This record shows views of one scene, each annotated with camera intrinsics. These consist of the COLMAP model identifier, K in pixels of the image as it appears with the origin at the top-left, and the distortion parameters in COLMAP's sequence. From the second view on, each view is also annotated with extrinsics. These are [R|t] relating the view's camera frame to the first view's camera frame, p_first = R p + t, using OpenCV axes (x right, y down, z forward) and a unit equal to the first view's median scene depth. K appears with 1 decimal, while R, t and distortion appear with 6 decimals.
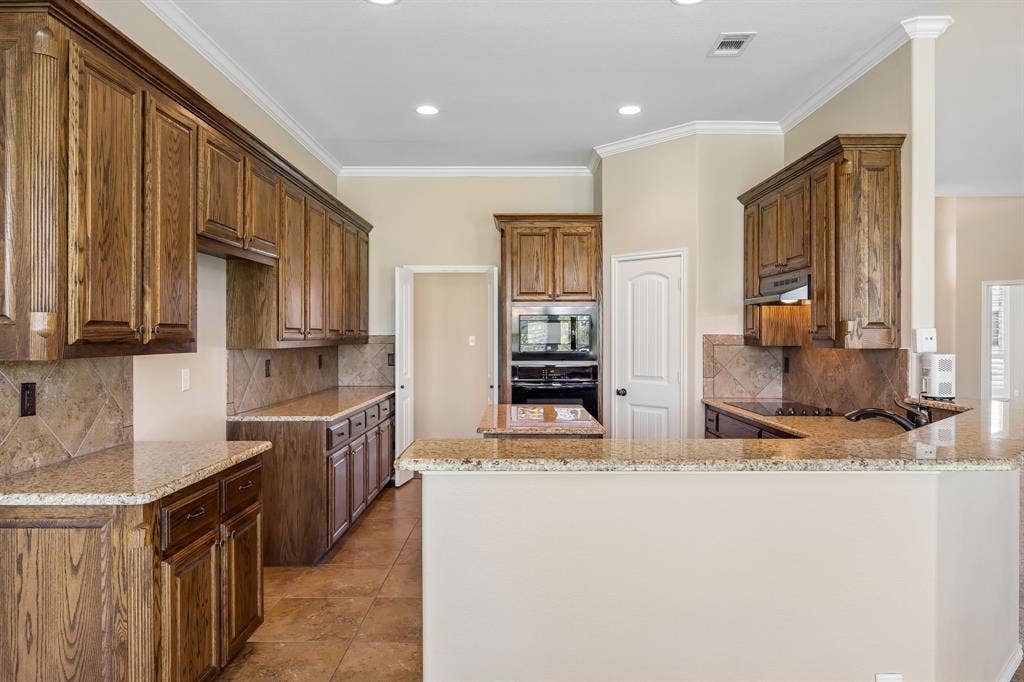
lens RADIAL K [[636.8, 0, 512.0], [0, 636.8, 341.0], [0, 0, 1]] dist [0.001164, -0.000254]
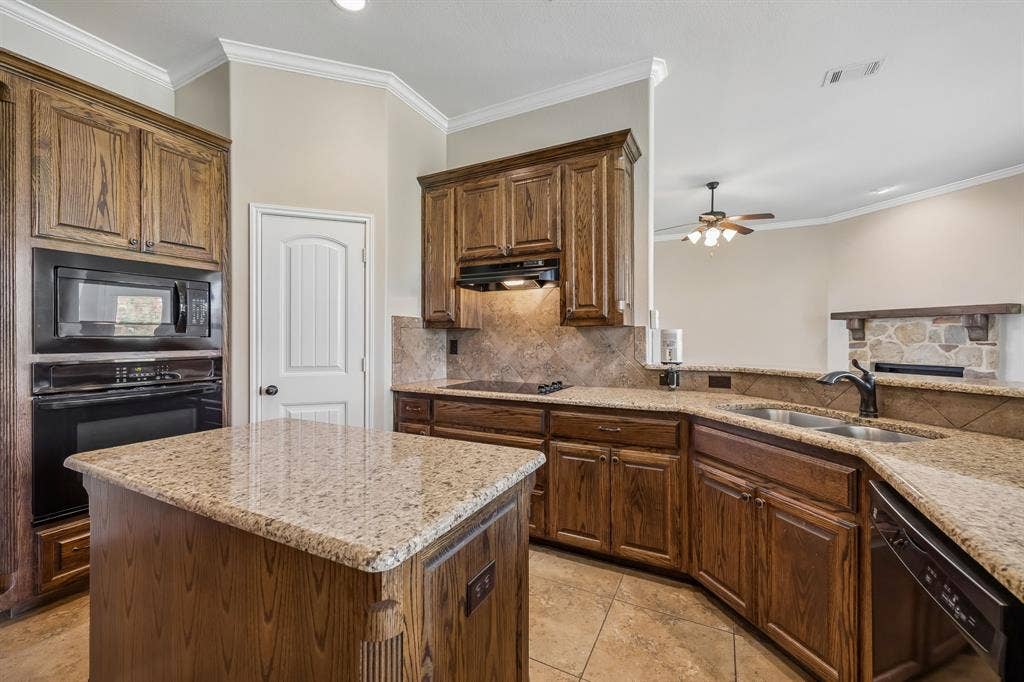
lens RADIAL K [[403.7, 0, 512.0], [0, 403.7, 341.0], [0, 0, 1]] dist [0.008015, 0.000105]
pose [[0.451694, -0.004877, 0.892160, -0.125376], [0.005582, 0.999981, 0.002640, 0.023186], [-0.892155, 0.003788, 0.451713, 0.538637]]
